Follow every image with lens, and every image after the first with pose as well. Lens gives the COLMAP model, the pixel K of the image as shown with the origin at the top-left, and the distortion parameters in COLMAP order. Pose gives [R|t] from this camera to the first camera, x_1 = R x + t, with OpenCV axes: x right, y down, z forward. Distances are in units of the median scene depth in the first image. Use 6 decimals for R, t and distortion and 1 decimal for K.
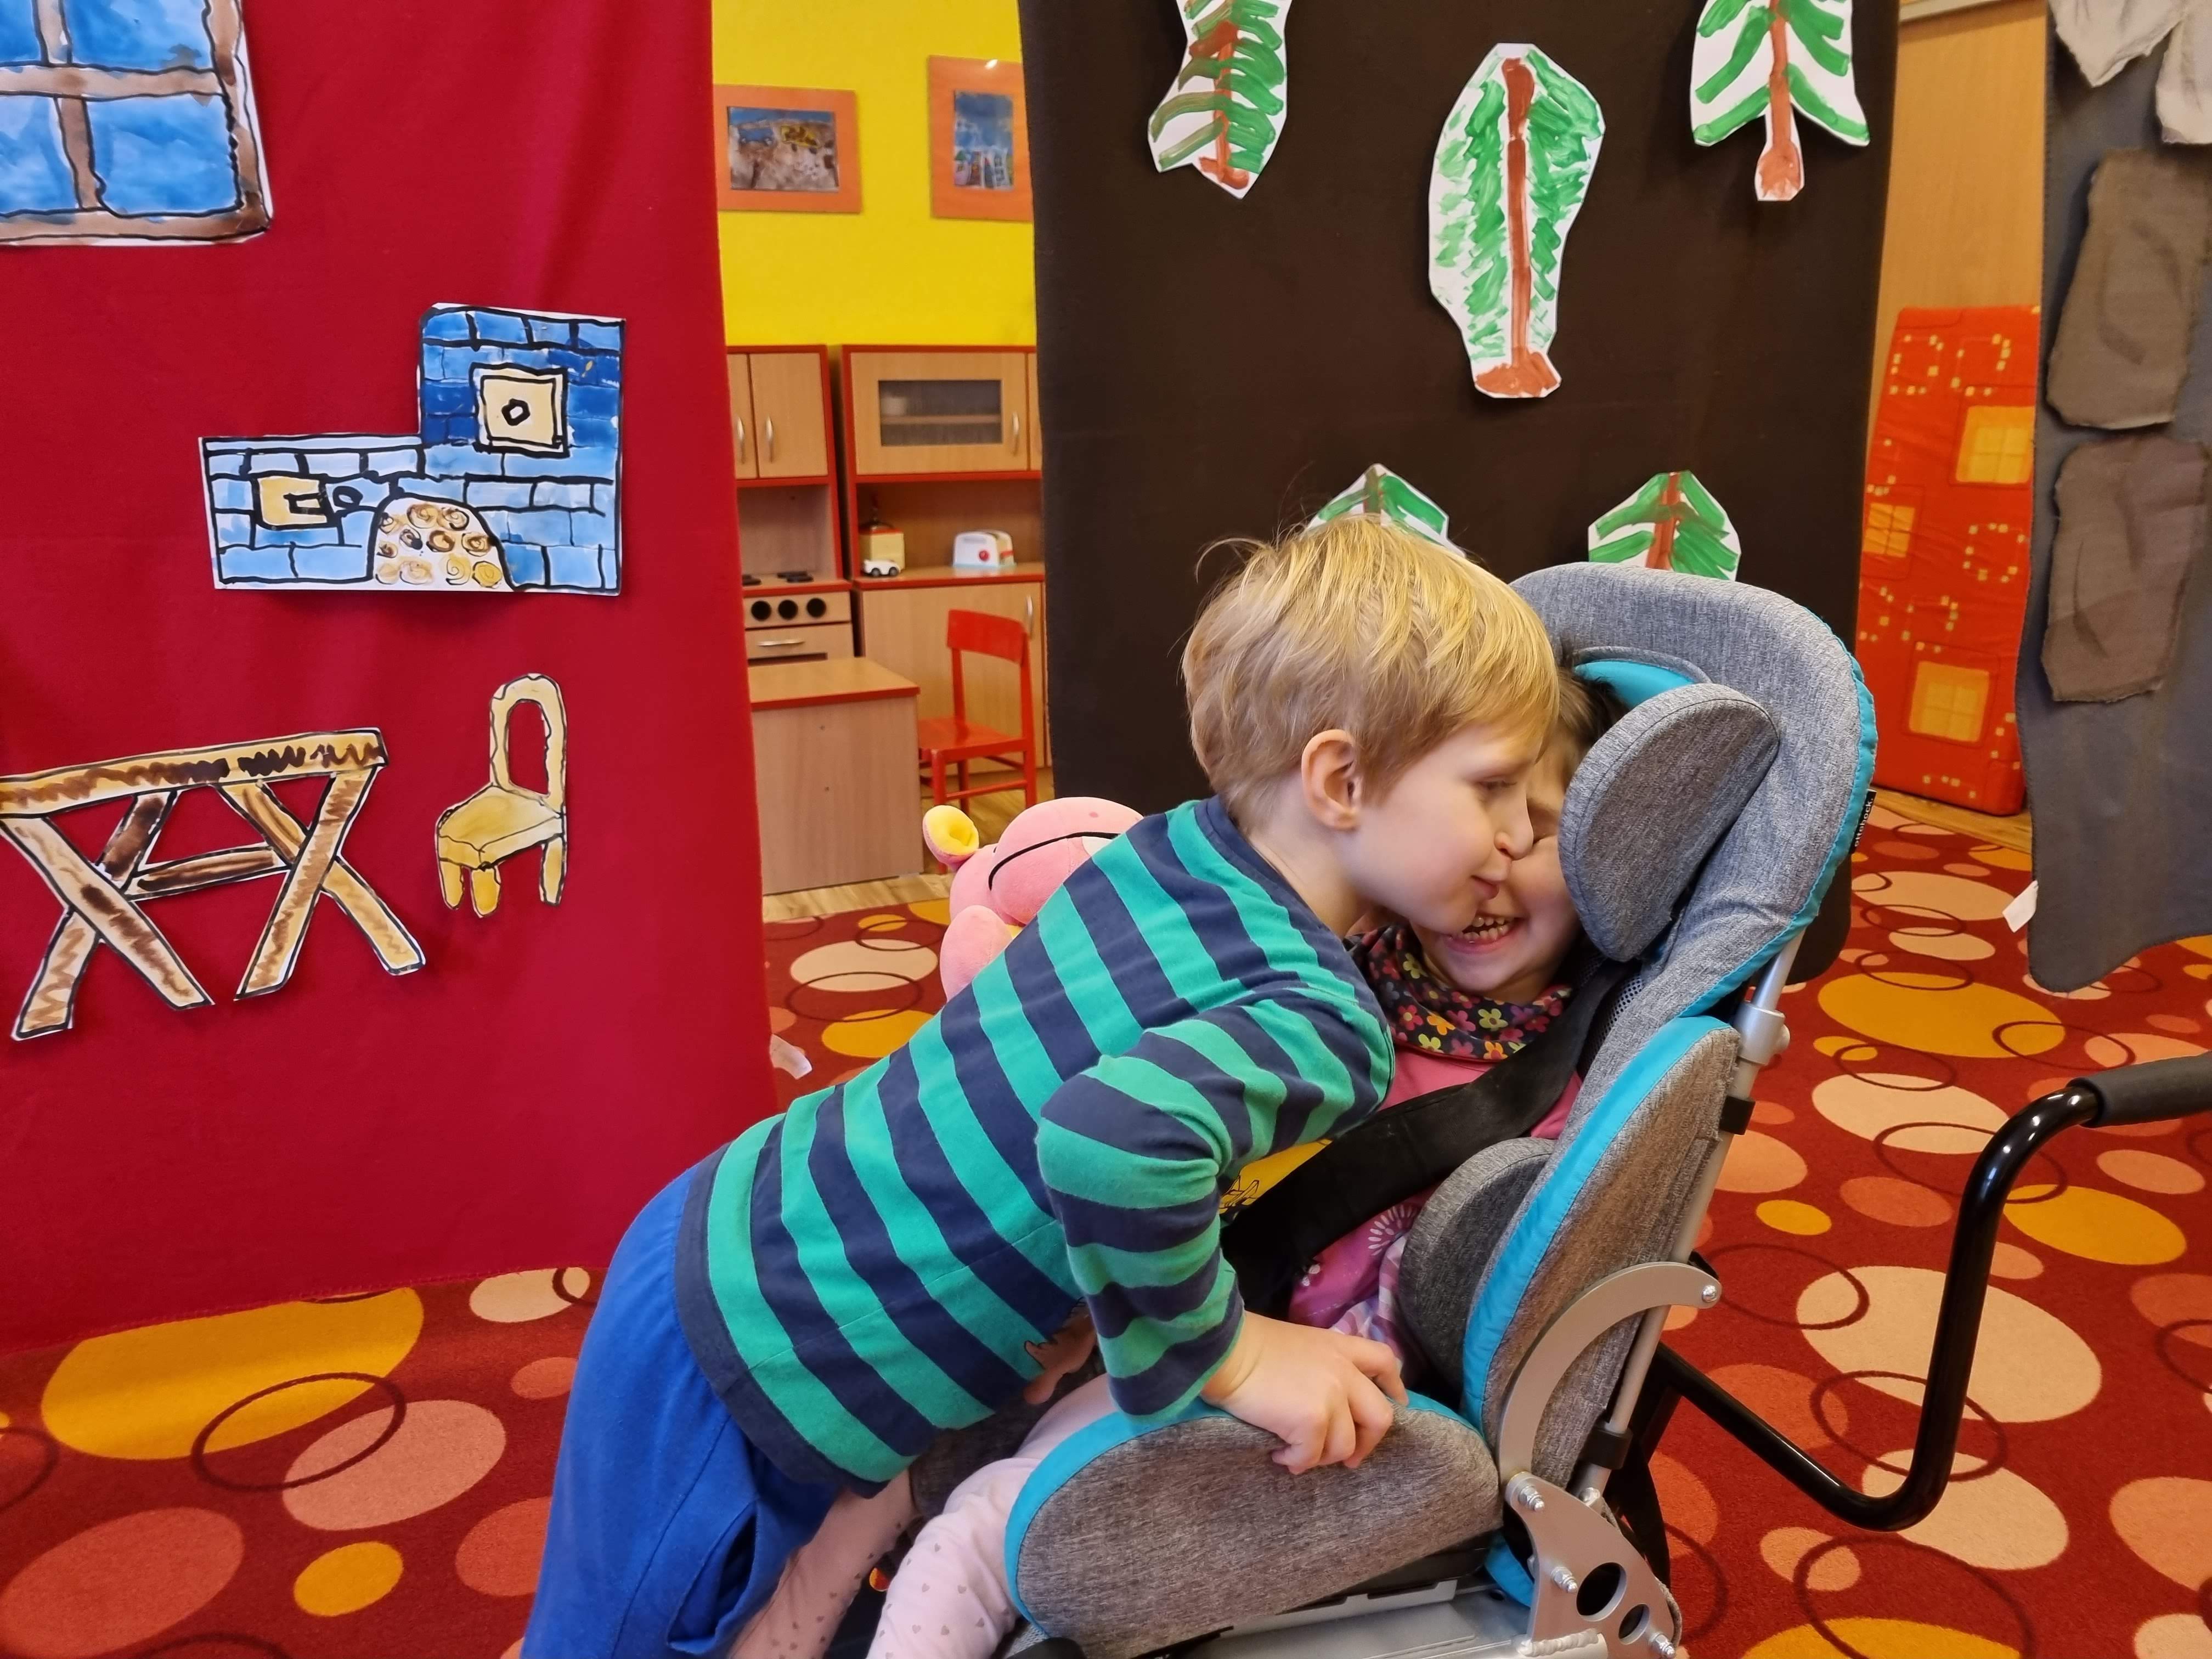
lens RADIAL K [[1690.5, 0, 1147.5], [0, 1690.5, 810.8], [0, 0, 1]] dist [0.054880, -0.043825]
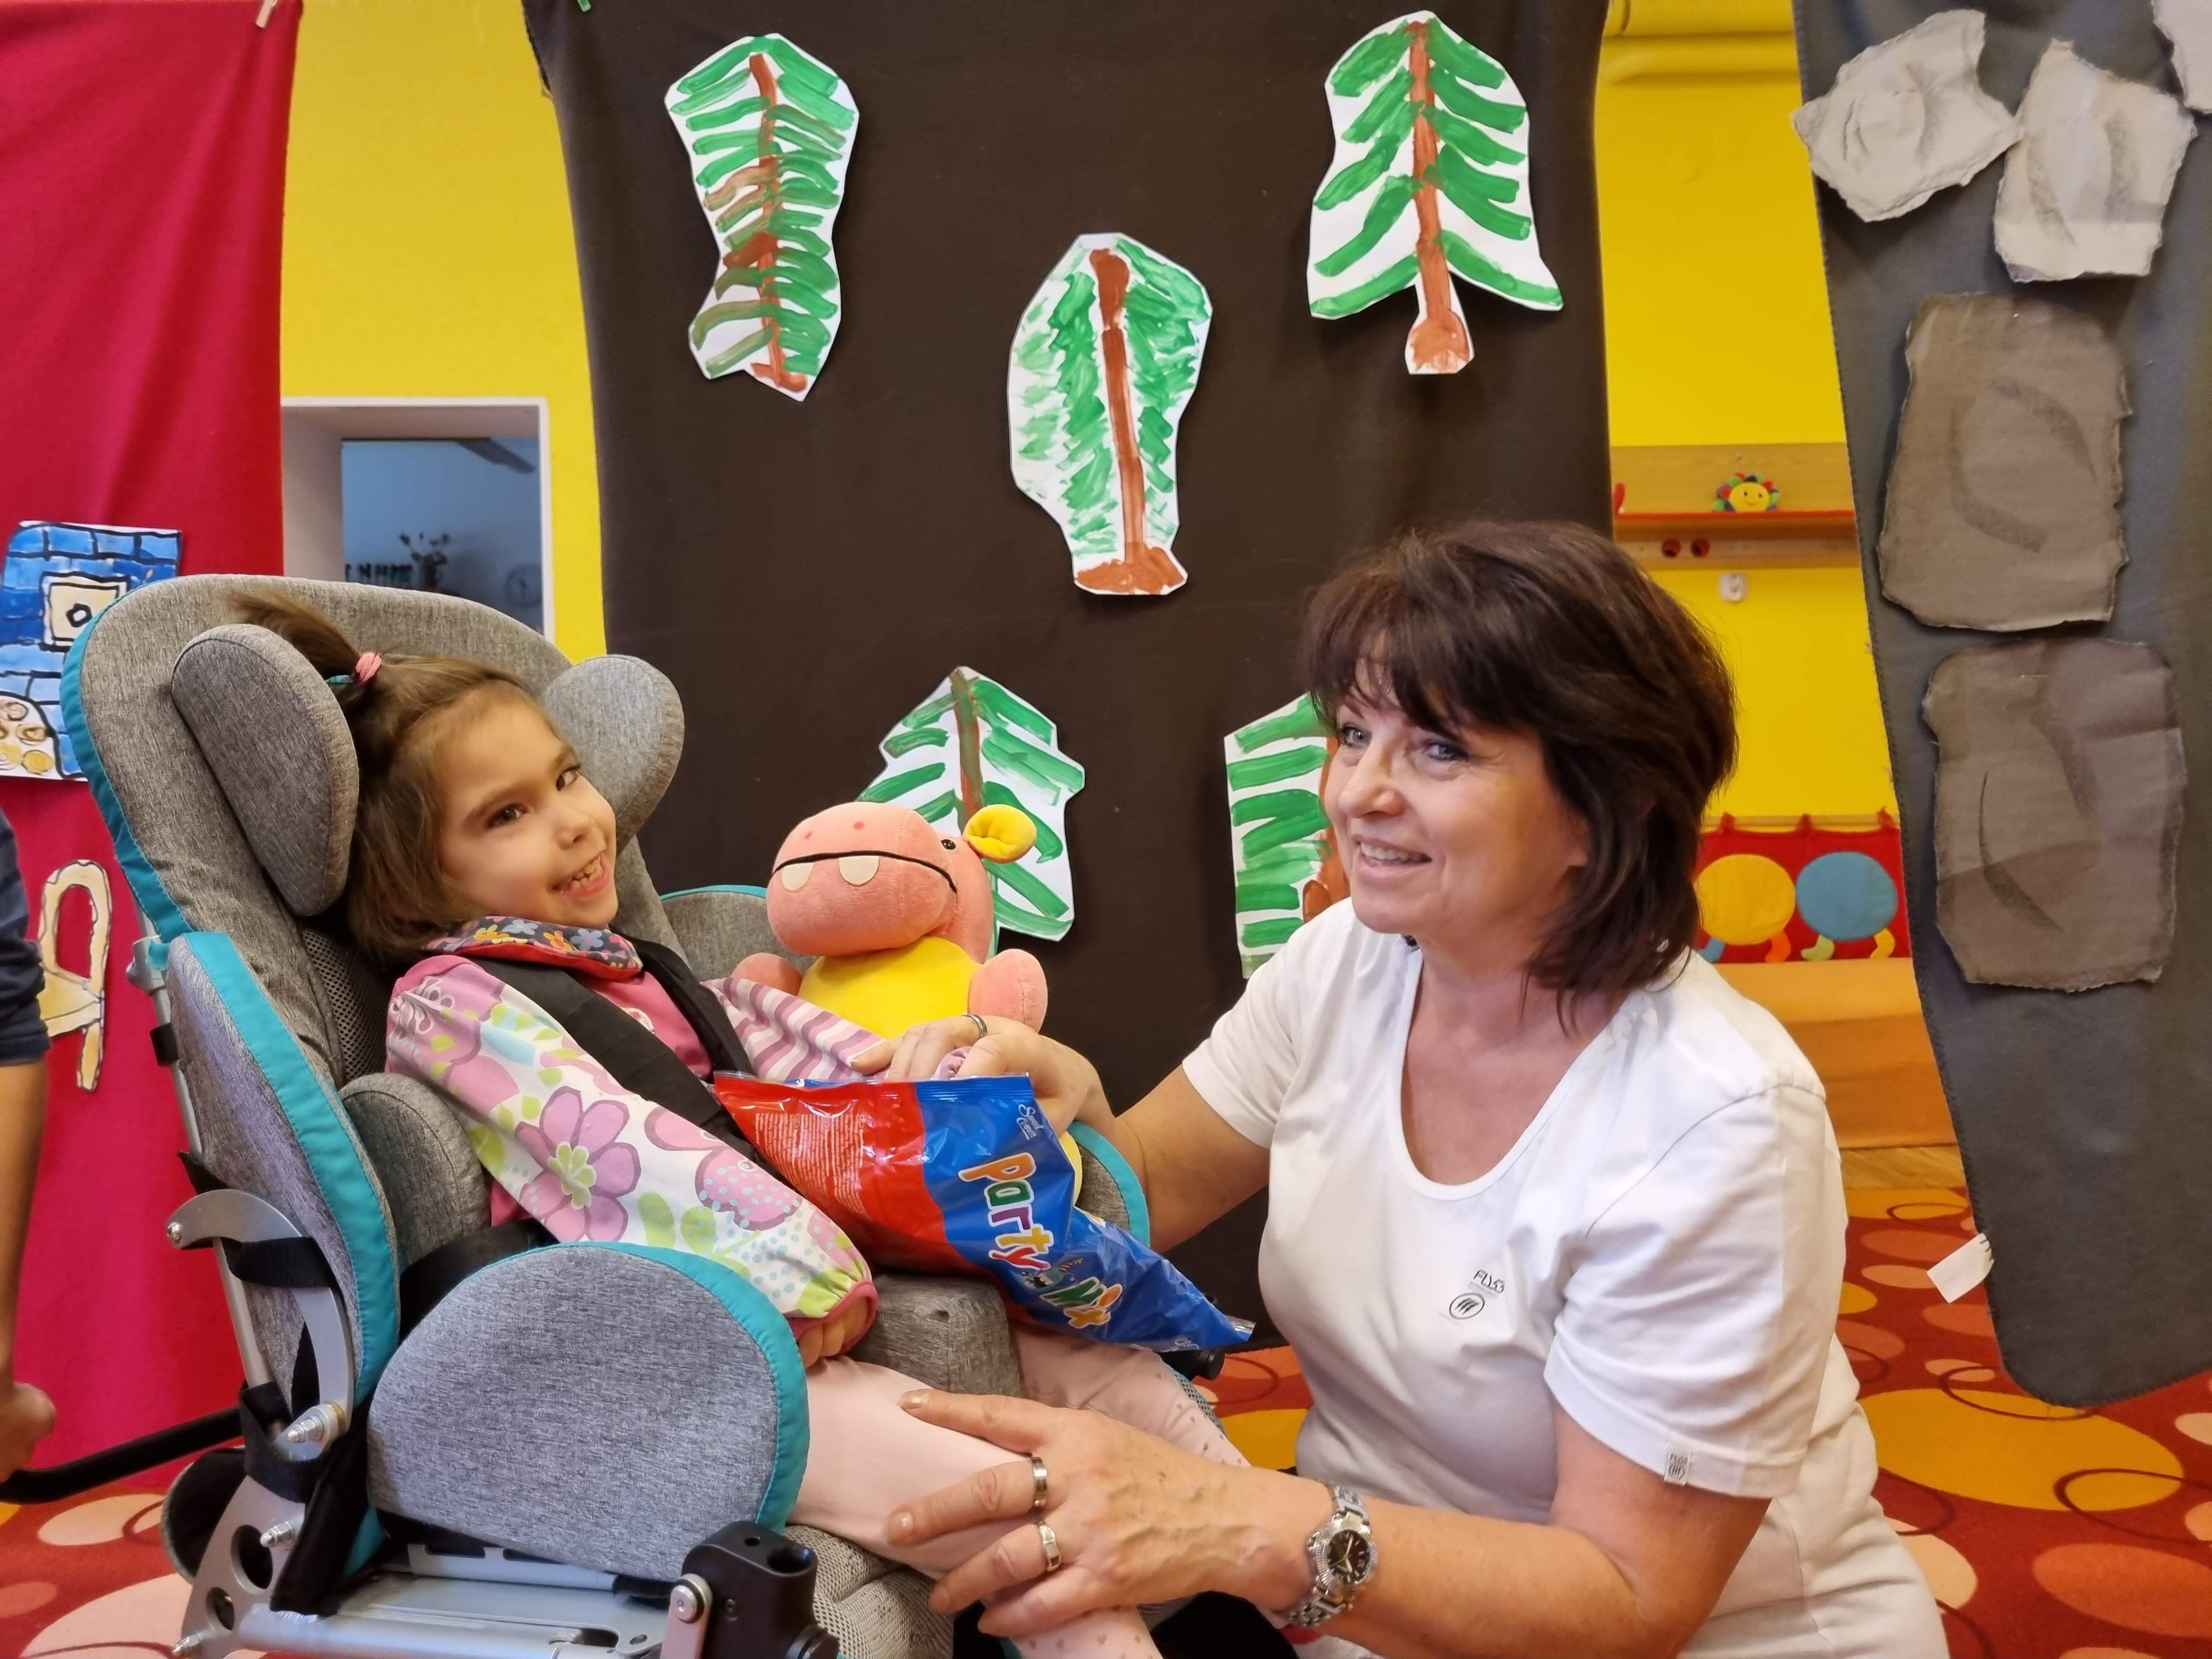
lens RADIAL K [[1690.5, 0, 1137.0], [0, 1690.5, 800.3], [0, 0, 1]] dist [0.054880, -0.043825]
pose [[0.942406, -0.008468, -0.334365, 0.533971], [-0.072962, 0.970400, -0.230219, 0.069743], [0.326417, 0.241356, 0.913892, 0.215648]]
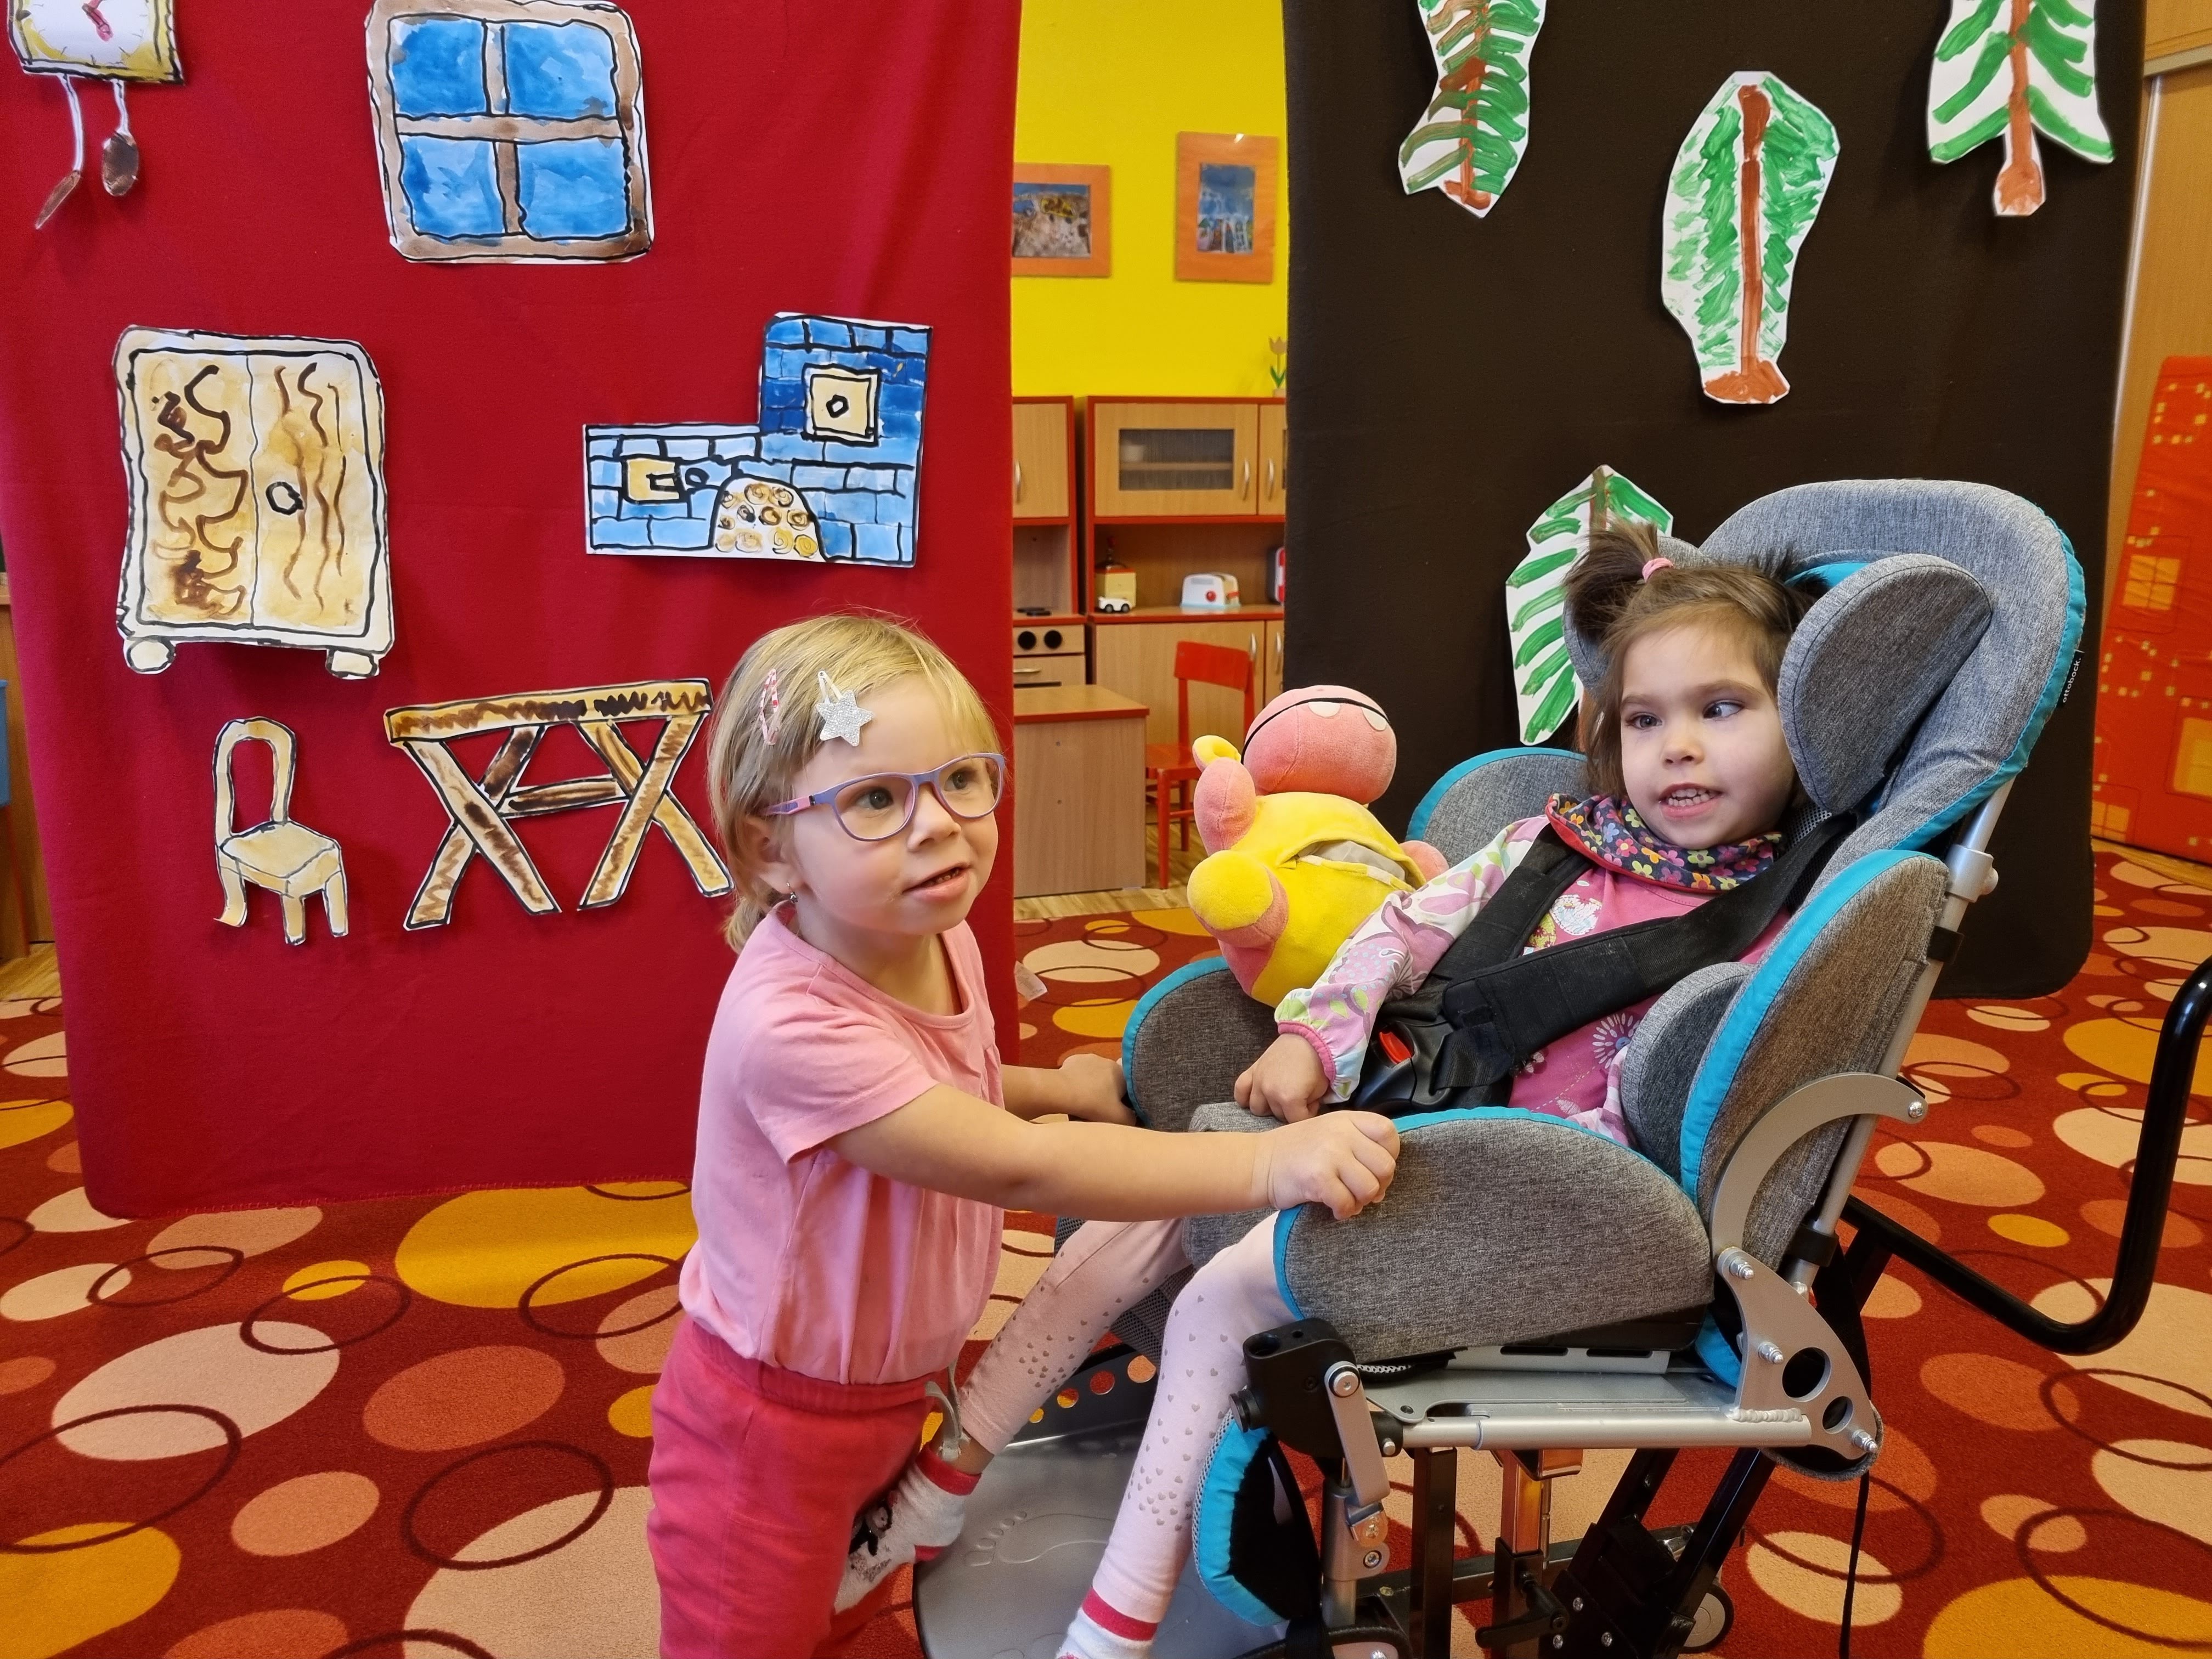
lens RADIAL K [[1690.5, 0, 1103.2], [0, 1690.5, 800.2], [0, 0, 1]] dist [0.054880, -0.043825]
pose [[0.988928, 0.031834, -0.144941, -0.014311], [-0.039913, 0.997787, -0.053178, 0.073850], [0.142927, 0.058374, 0.988010, -0.081242]]
